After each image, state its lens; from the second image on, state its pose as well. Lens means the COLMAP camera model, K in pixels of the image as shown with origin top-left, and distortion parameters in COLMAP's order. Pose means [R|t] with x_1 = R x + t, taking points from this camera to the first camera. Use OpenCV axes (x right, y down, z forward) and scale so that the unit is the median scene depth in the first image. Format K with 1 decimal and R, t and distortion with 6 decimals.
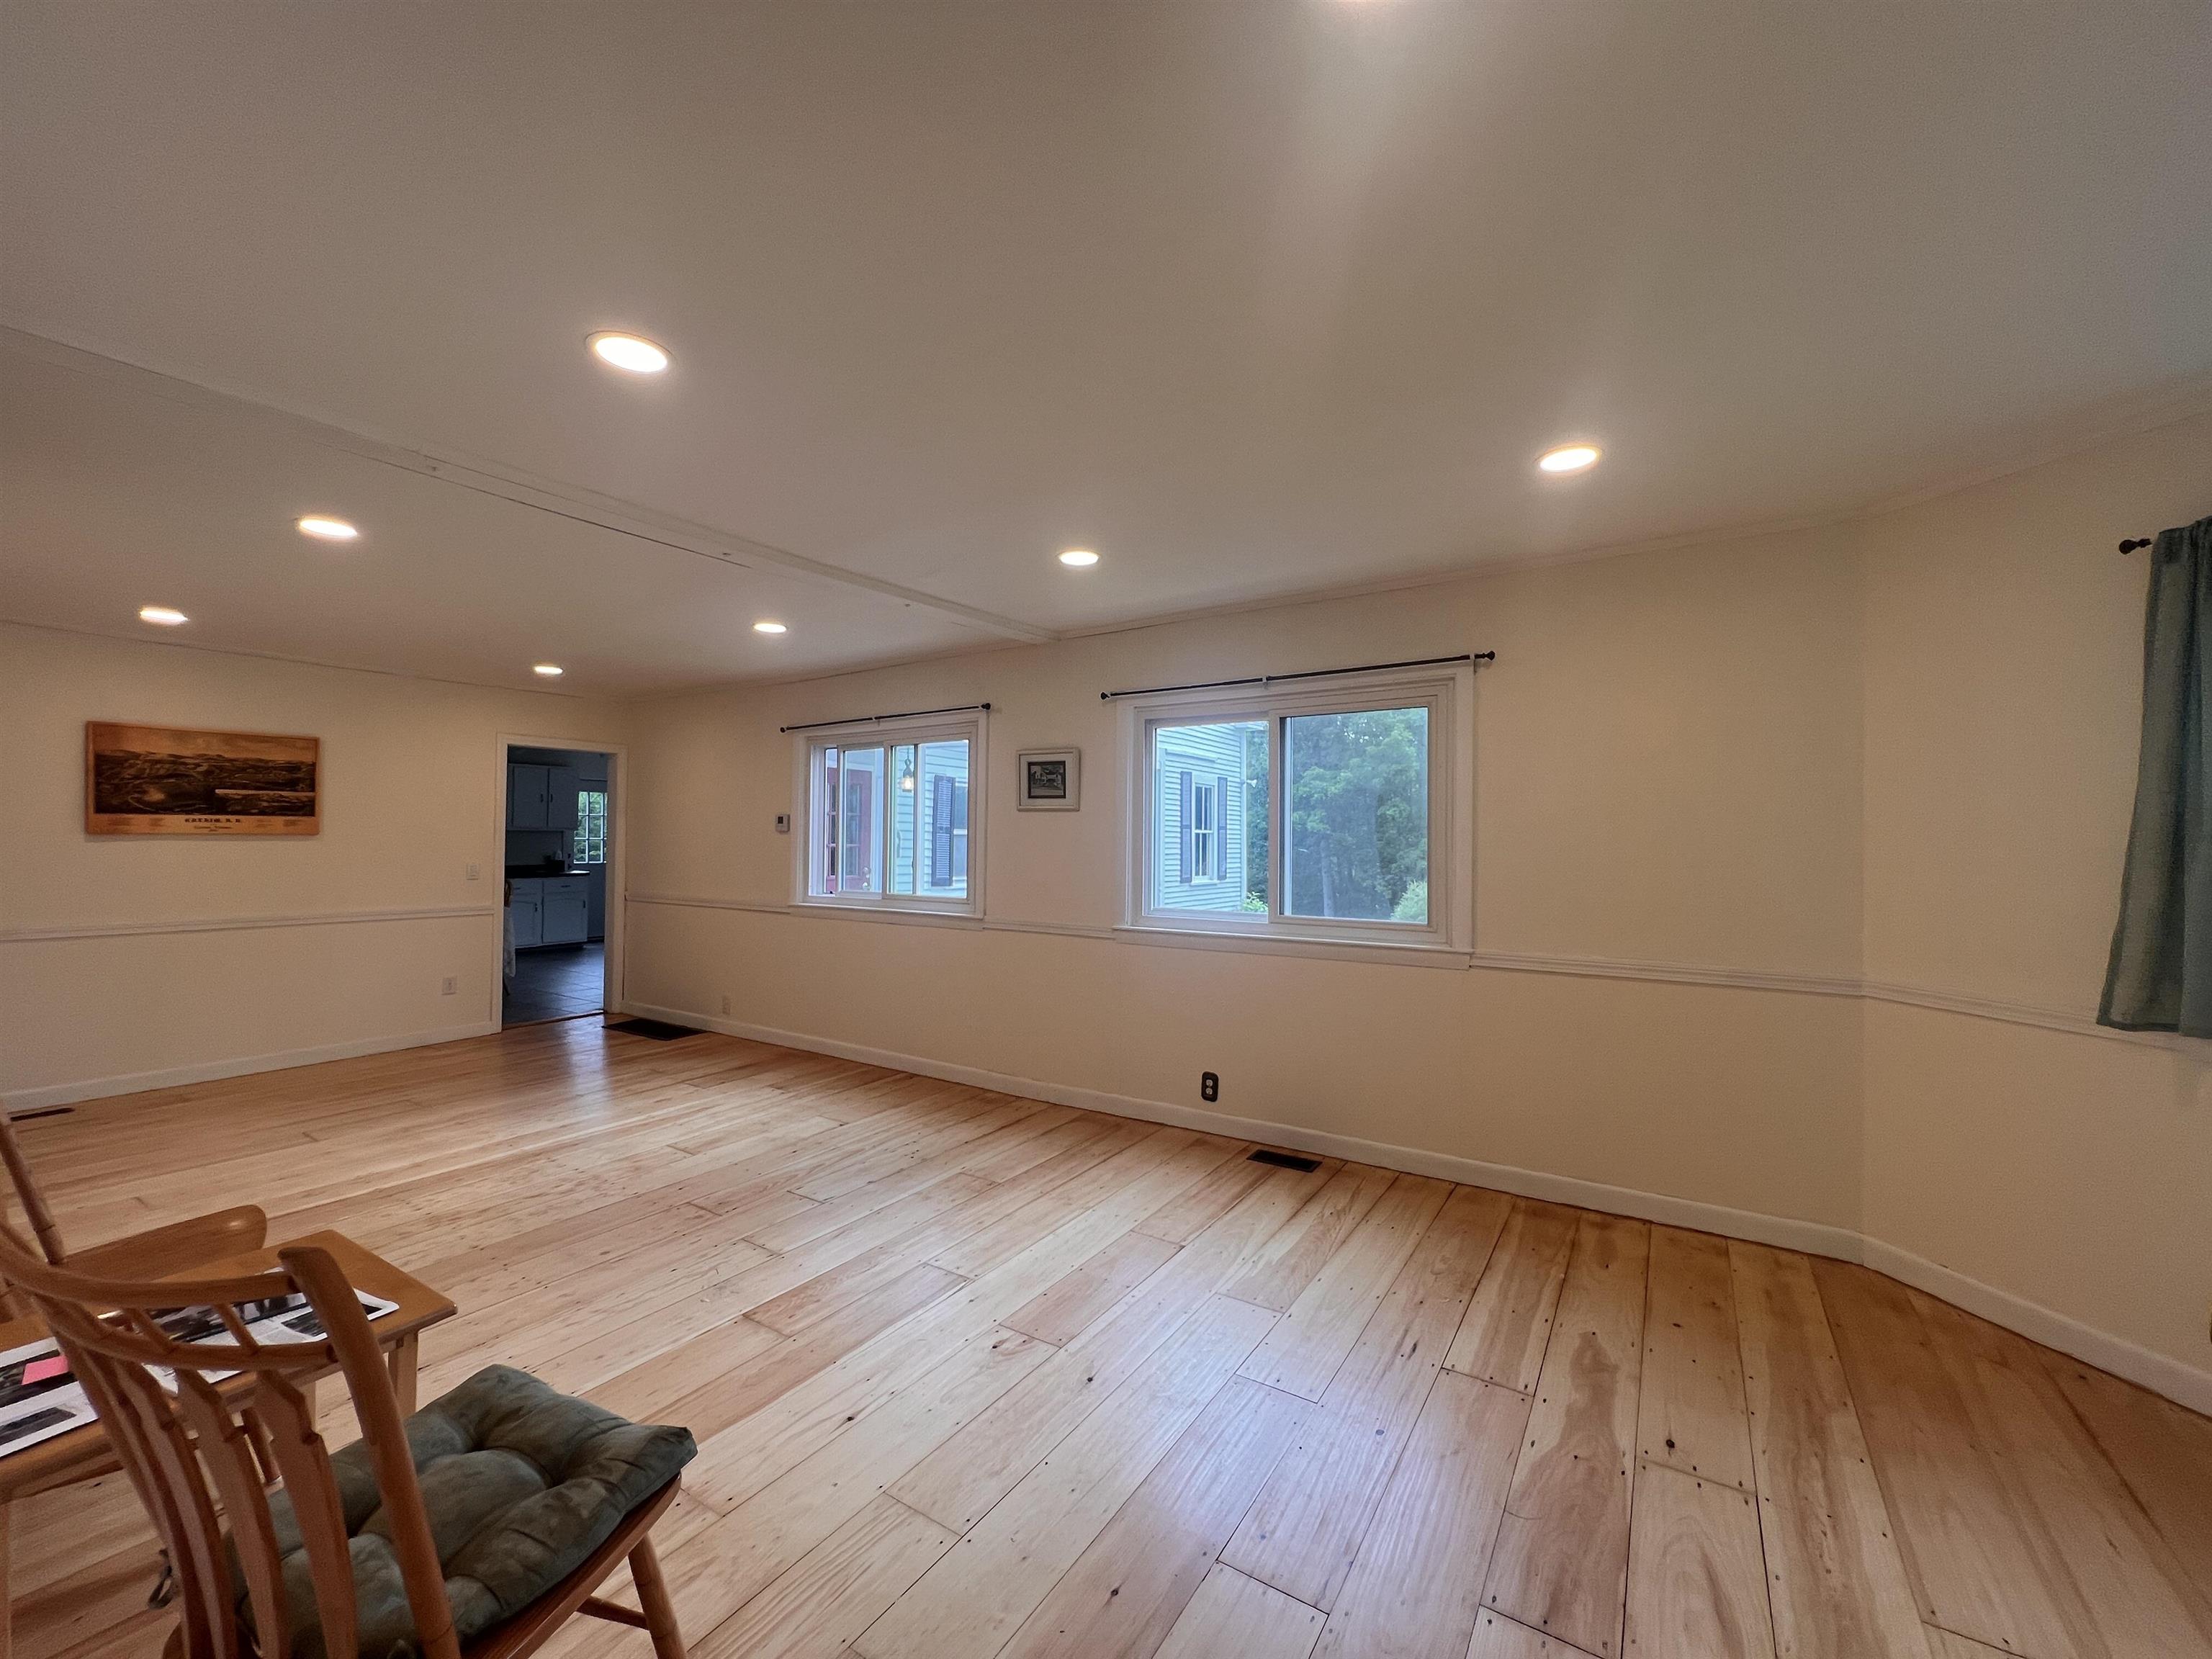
lens RADIAL K [[890.3, 0, 1106.0], [0, 890.3, 829.5], [0, 0, 1]] dist [-0.000237, -0.000111]
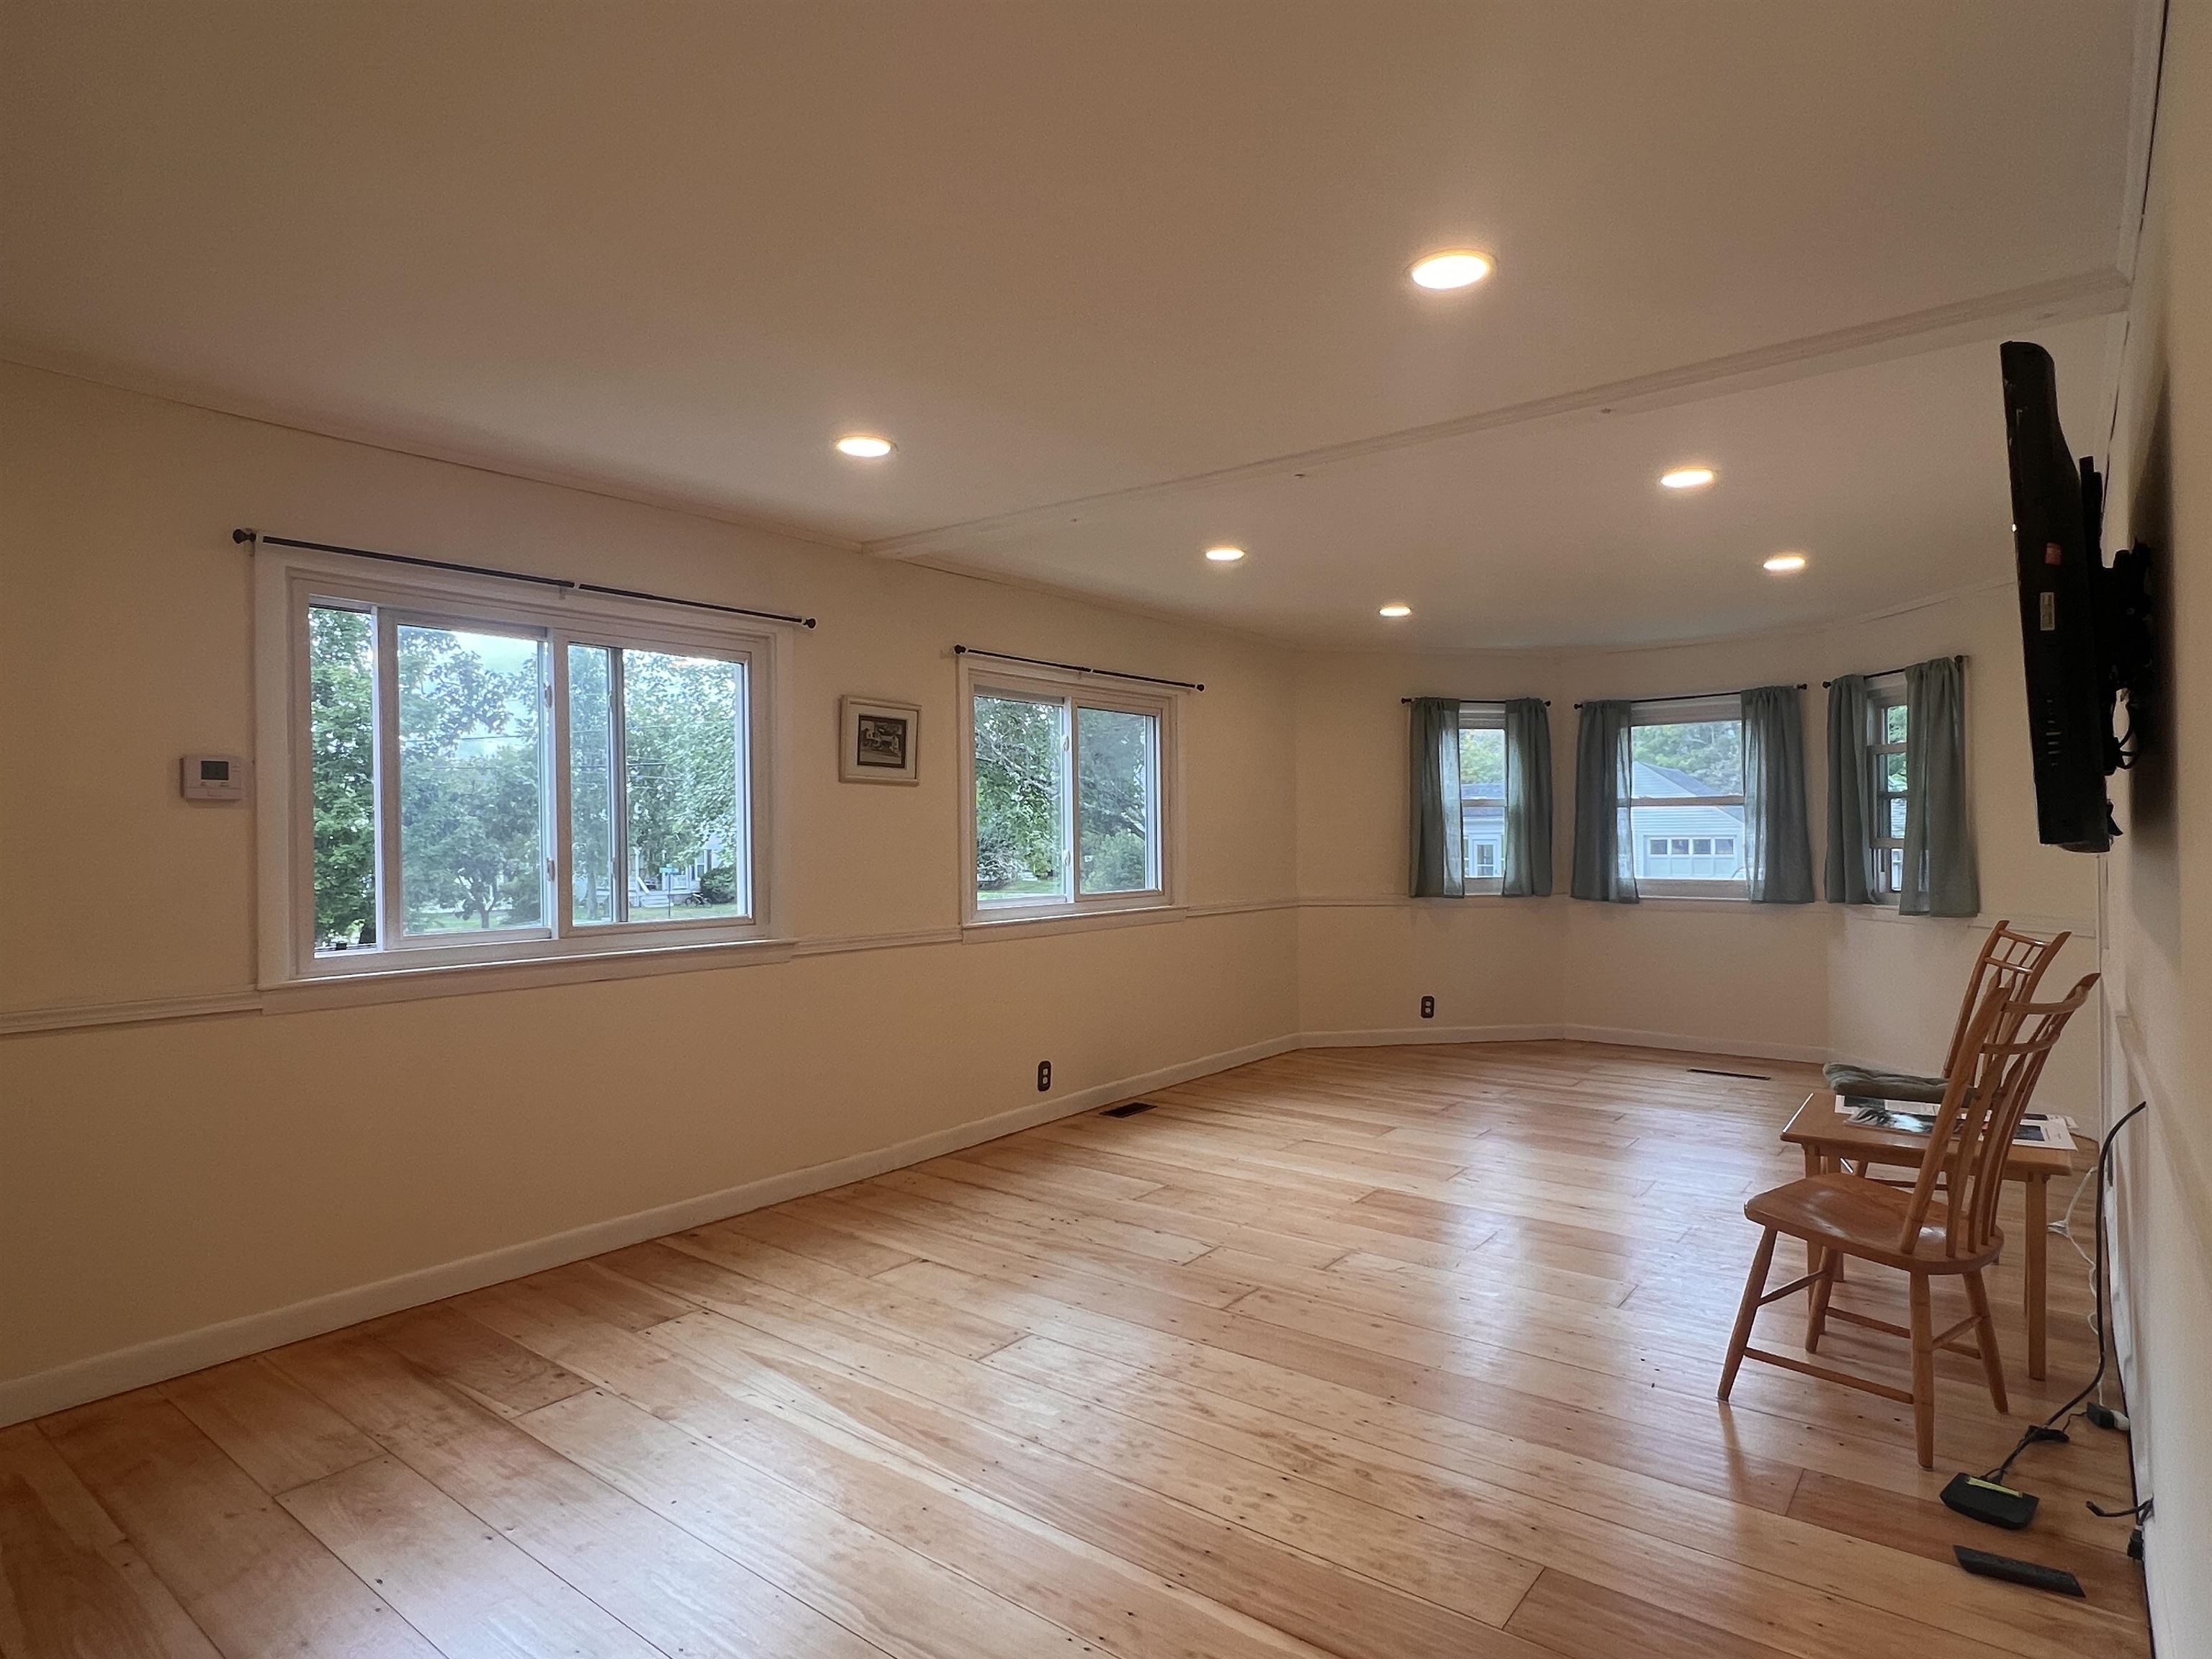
lens RADIAL K [[1199.9, 0, 1106.0], [0, 1199.9, 829.5], [0, 0, 1]] dist [-0.000163, -0.000072]
pose [[0.092433, 0.000010, 0.995719, -1.081557], [-0.002927, 0.999996, 0.000261, 0.017238], [-0.995715, -0.002938, 0.092432, 0.742163]]
